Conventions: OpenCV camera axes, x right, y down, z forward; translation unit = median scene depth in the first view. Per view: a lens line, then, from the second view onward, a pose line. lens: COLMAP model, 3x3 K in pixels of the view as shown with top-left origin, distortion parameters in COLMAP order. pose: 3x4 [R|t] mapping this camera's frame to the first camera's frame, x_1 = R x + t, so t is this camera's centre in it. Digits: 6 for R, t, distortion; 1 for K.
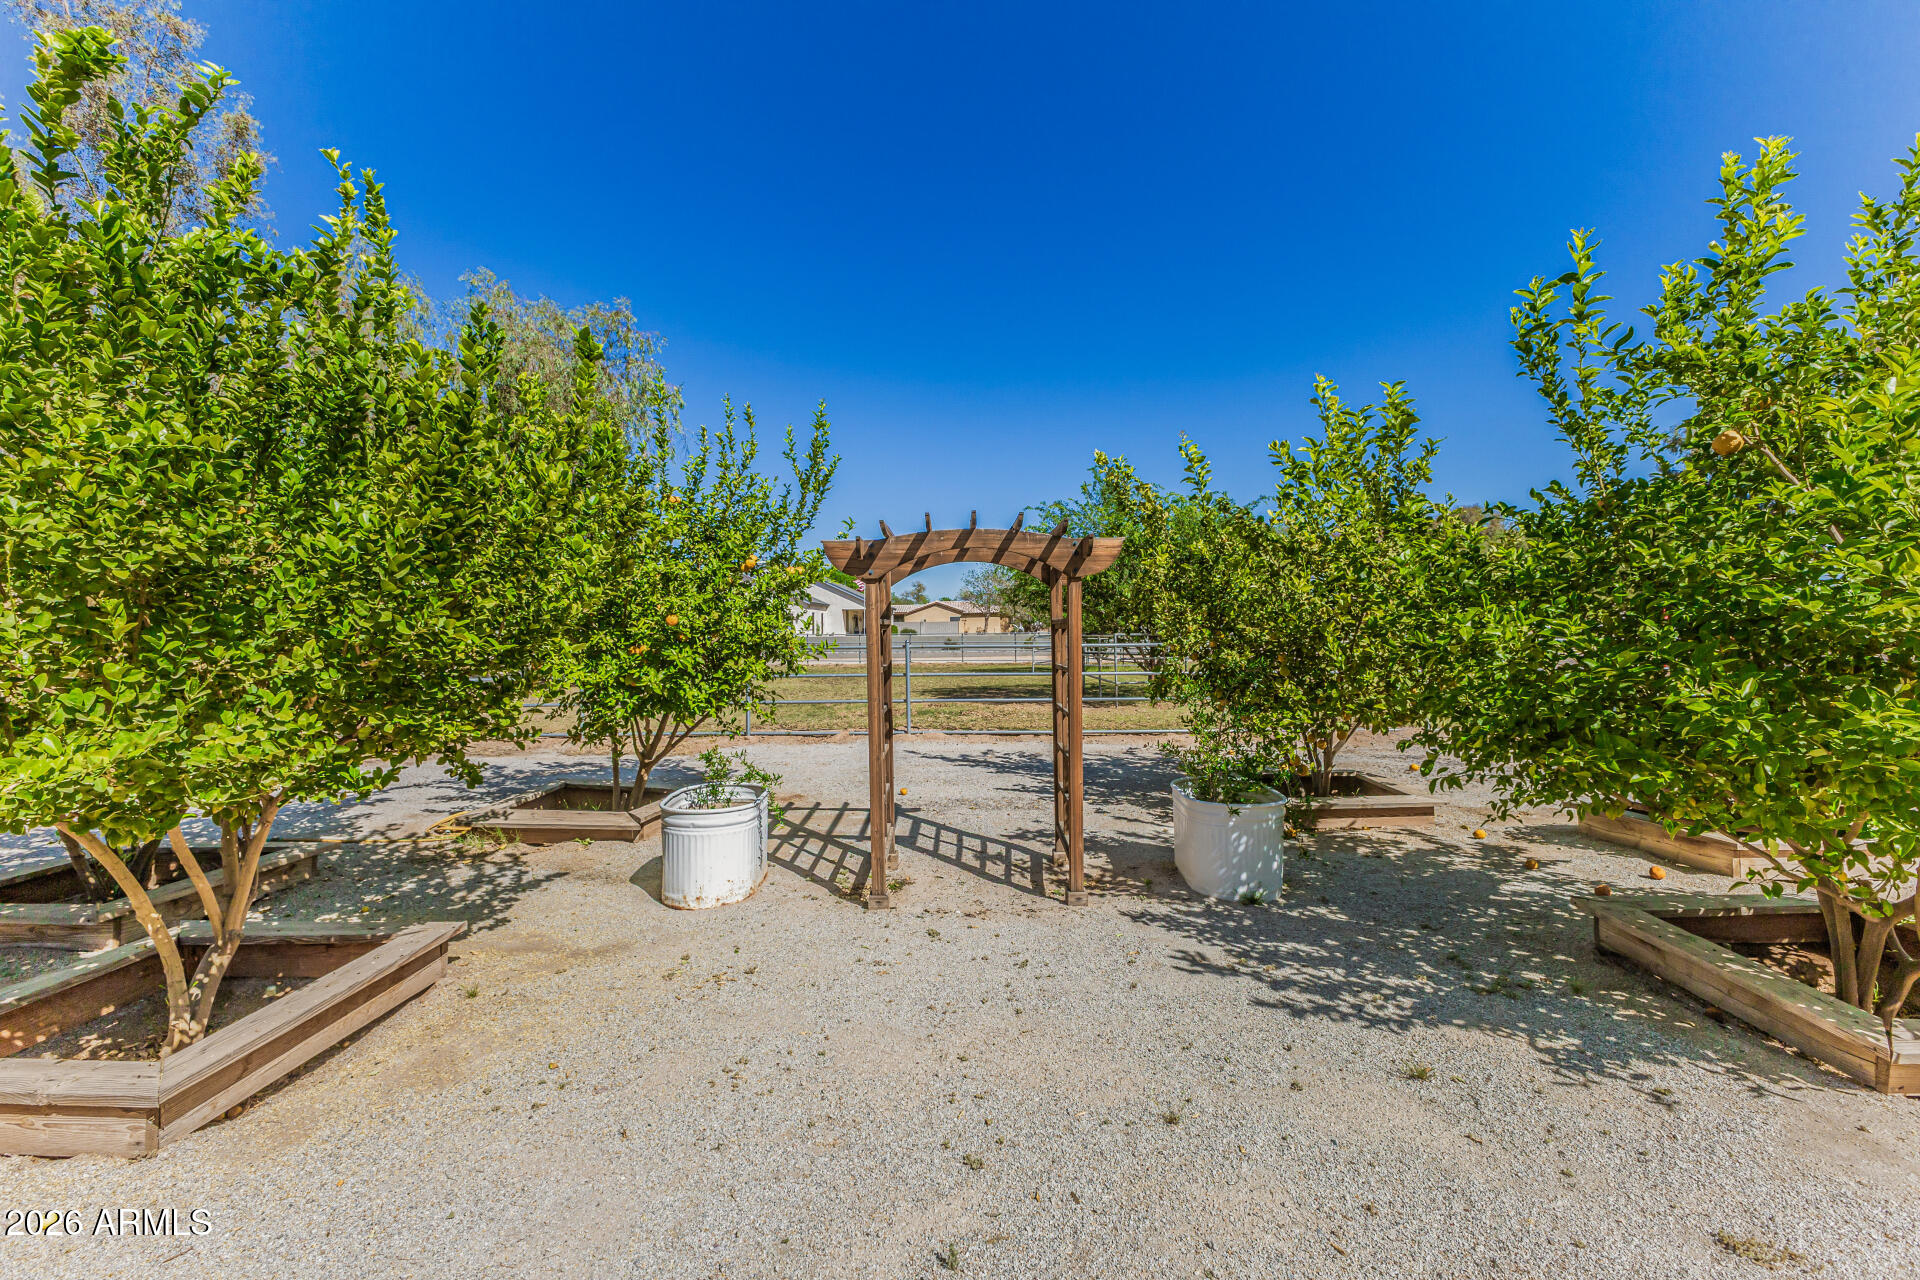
lens RADIAL K [[818.1, 0, 965.9], [0, 818.1, 631.4], [0, 0, 1]] dist [0.005115, 0.000346]
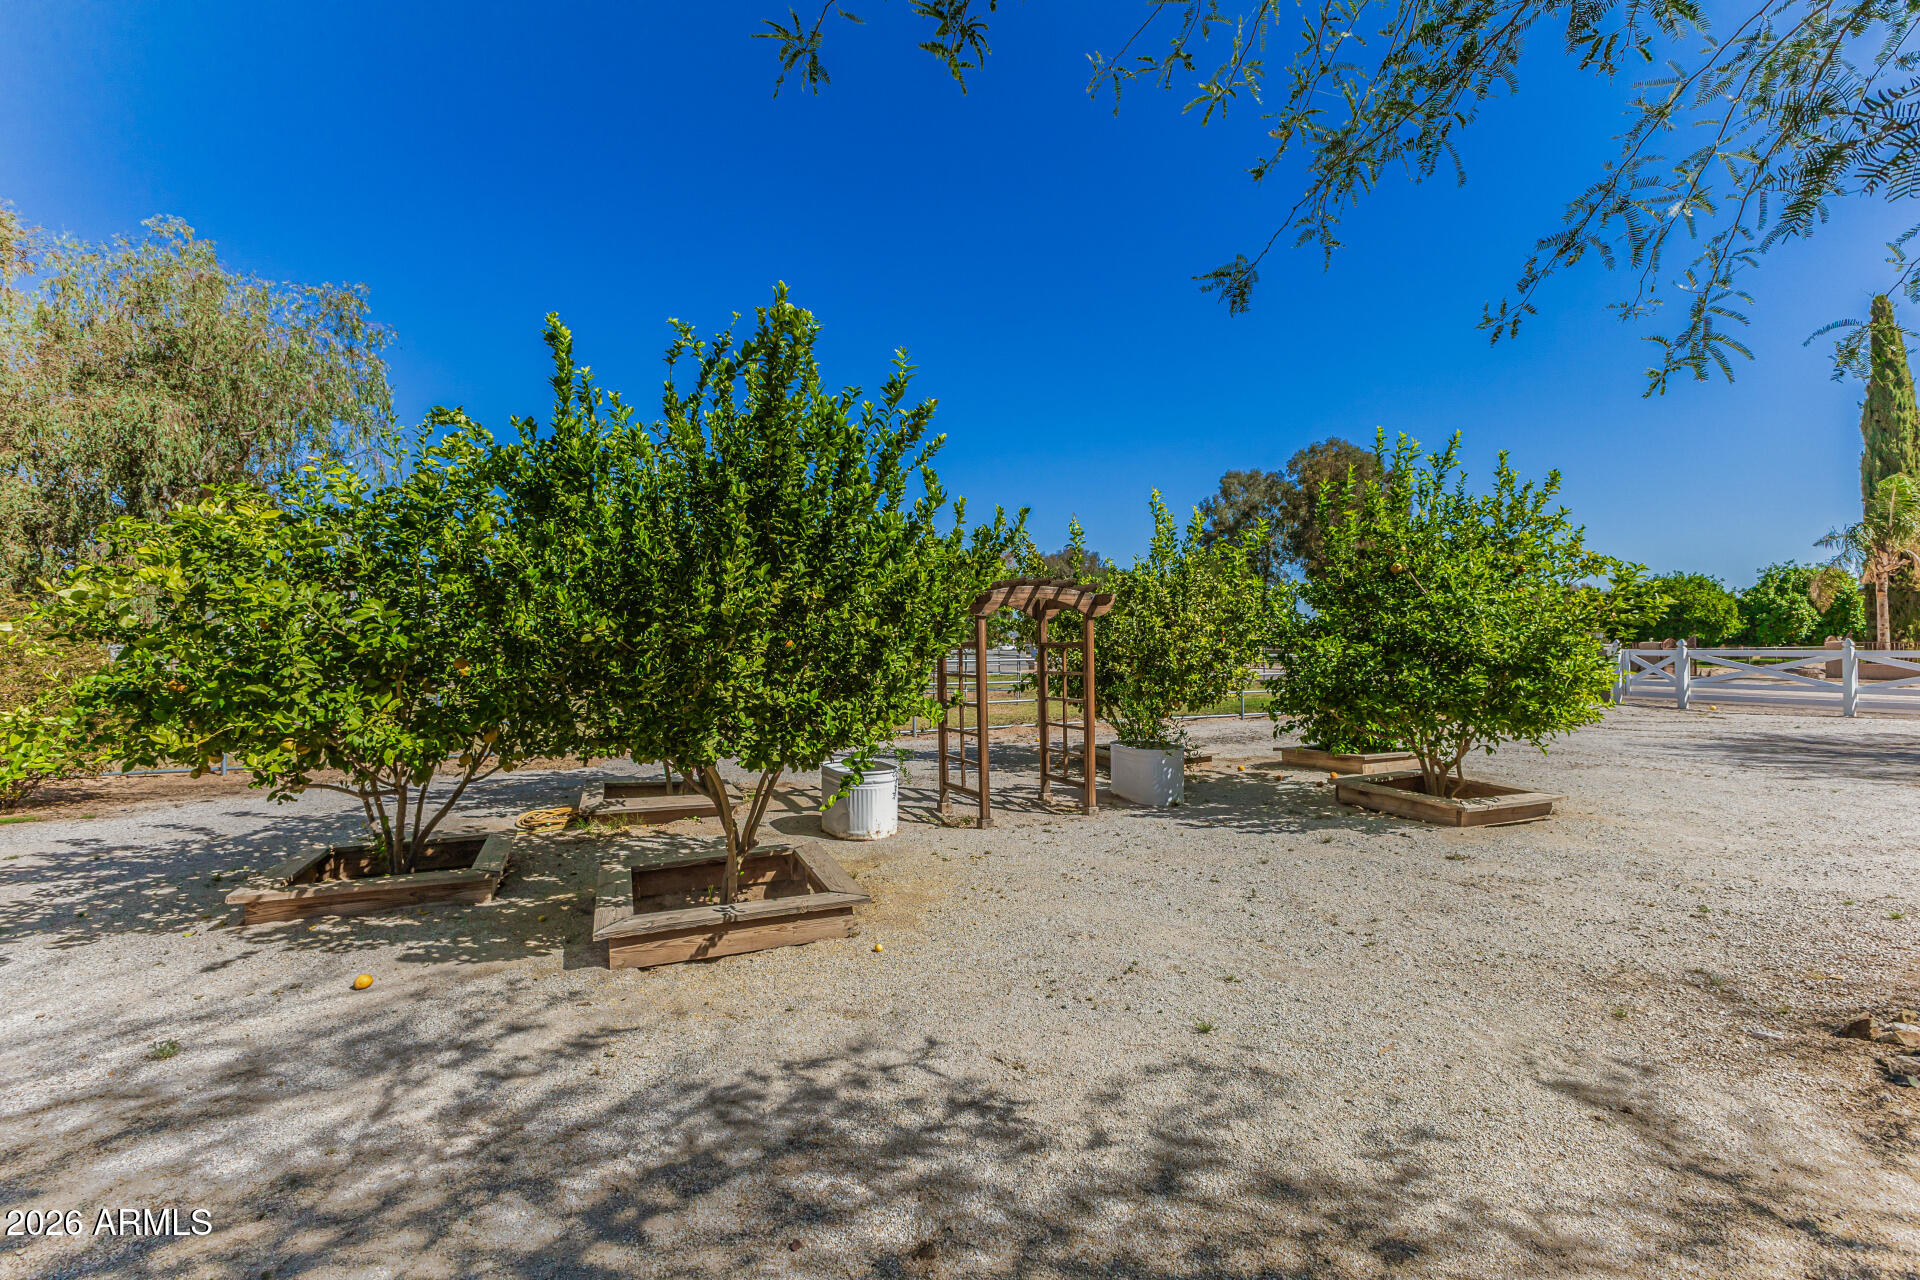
lens RADIAL K [[818.1, 0, 951.7], [0, 818.1, 646.6], [0, 0, 1]] dist [0.005115, 0.000346]
pose [[0.908983, 0.001212, 0.416832, -0.814208], [0.001882, 0.999974, -0.007011, 0.003800], [-0.416830, 0.007157, 0.908956, -0.393138]]
